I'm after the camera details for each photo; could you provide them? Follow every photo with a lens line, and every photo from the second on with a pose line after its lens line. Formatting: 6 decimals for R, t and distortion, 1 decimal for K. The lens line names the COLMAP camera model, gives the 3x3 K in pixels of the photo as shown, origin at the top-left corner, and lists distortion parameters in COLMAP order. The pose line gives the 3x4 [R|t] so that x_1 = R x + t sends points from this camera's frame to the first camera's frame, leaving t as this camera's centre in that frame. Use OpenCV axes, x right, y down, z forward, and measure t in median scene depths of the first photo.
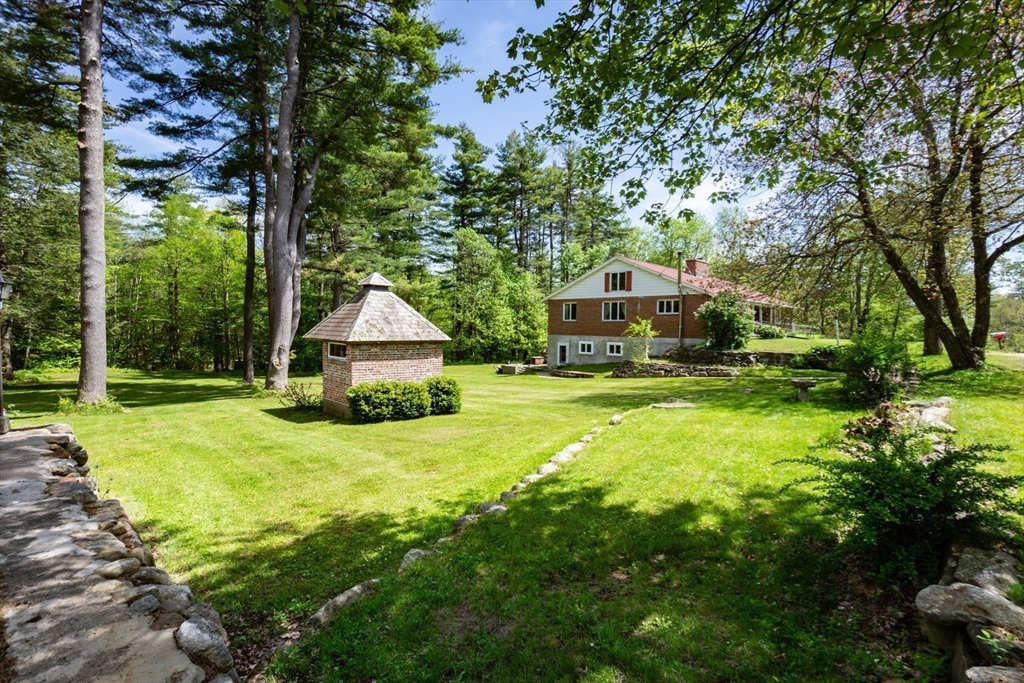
lens RADIAL K [[484.5, 0, 506.9], [0, 484.5, 339.8], [0, 0, 1]] dist [-0.024643, 0.001178]
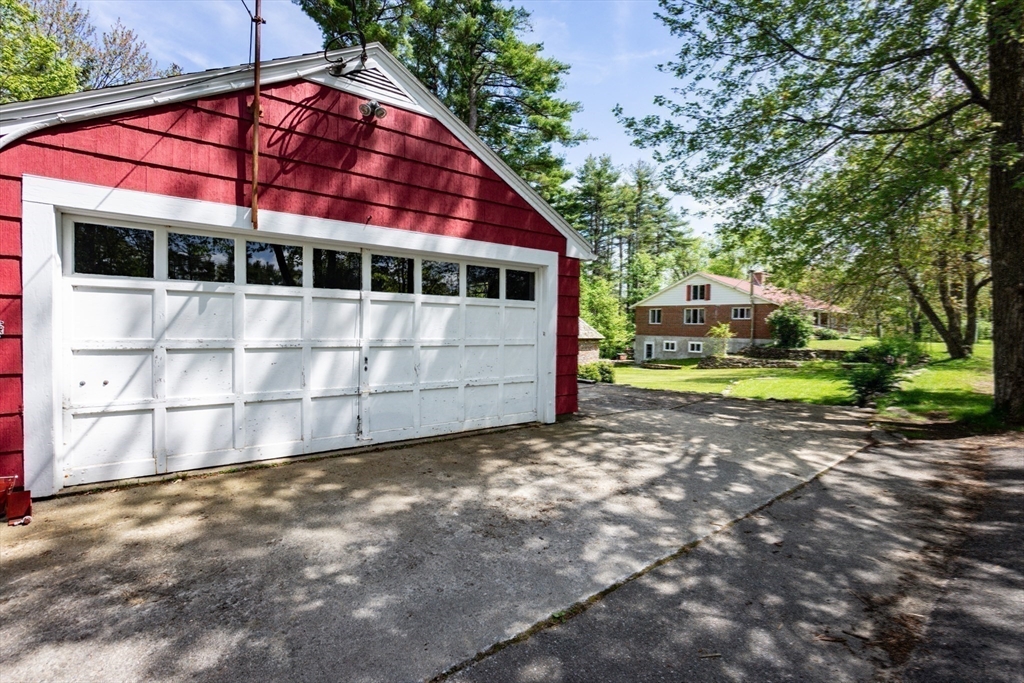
lens RADIAL K [[454.3, 0, 515.5], [0, 454.3, 344.8], [0, 0, 1]] dist [-0.038750, 0.005030]
pose [[0.994232, 0.009810, -0.106805, -0.110561], [-0.008510, 0.999884, 0.012619, 0.002663], [0.106916, -0.011637, 0.994200, -0.196511]]
